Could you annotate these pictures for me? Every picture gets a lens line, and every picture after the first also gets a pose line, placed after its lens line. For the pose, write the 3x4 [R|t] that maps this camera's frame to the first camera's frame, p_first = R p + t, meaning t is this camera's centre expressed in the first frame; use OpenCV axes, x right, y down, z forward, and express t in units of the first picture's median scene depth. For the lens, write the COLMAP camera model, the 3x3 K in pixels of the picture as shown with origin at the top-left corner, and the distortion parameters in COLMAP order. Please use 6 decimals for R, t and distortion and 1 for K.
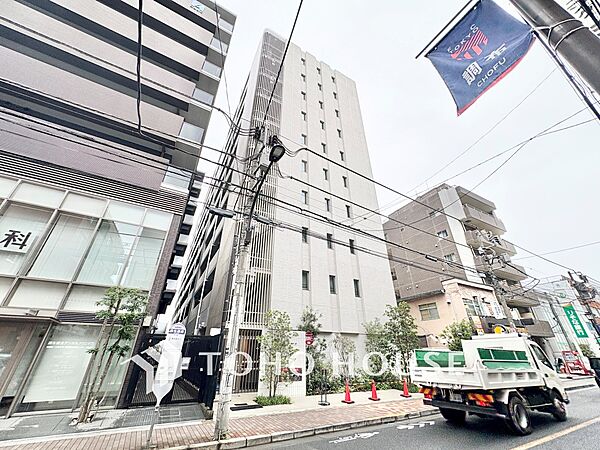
lens RADIAL K [[240.2, 0, 300.0], [0, 240.2, 225.0], [0, 0, 1]] dist [0.006514, -0.000457]
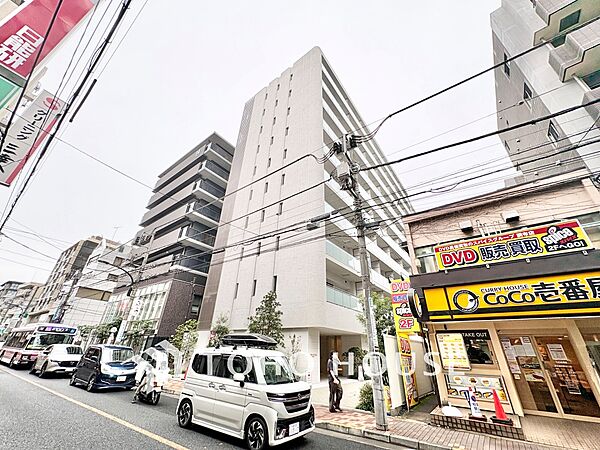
lens RADIAL K [[240.2, 0, 300.0], [0, 240.2, 225.0], [0, 0, 1]] dist [0.006514, -0.000457]
pose [[0.406666, -0.418965, -0.811844, 1.528713], [0.411639, 0.877356, -0.246577, 0.425821], [0.815583, -0.233913, 0.529253, 0.765734]]
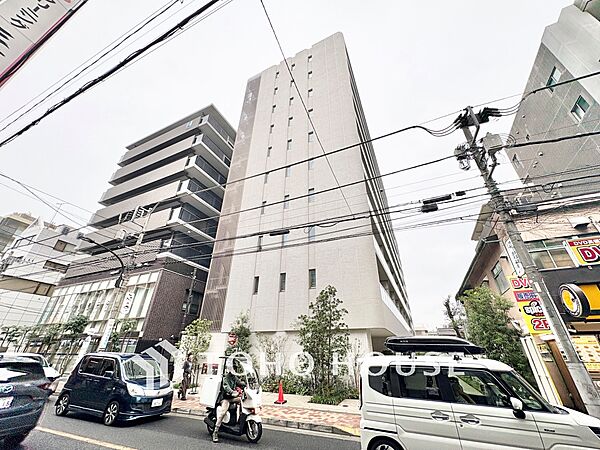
lens RADIAL K [[240.2, 0, 300.0], [0, 240.2, 225.0], [0, 0, 1]] dist [0.006514, -0.000457]
pose [[0.587919, -0.383064, -0.712469, 1.142826], [0.379112, 0.908529, -0.175640, 0.273383], [0.714580, -0.166843, 0.679366, 0.495479]]
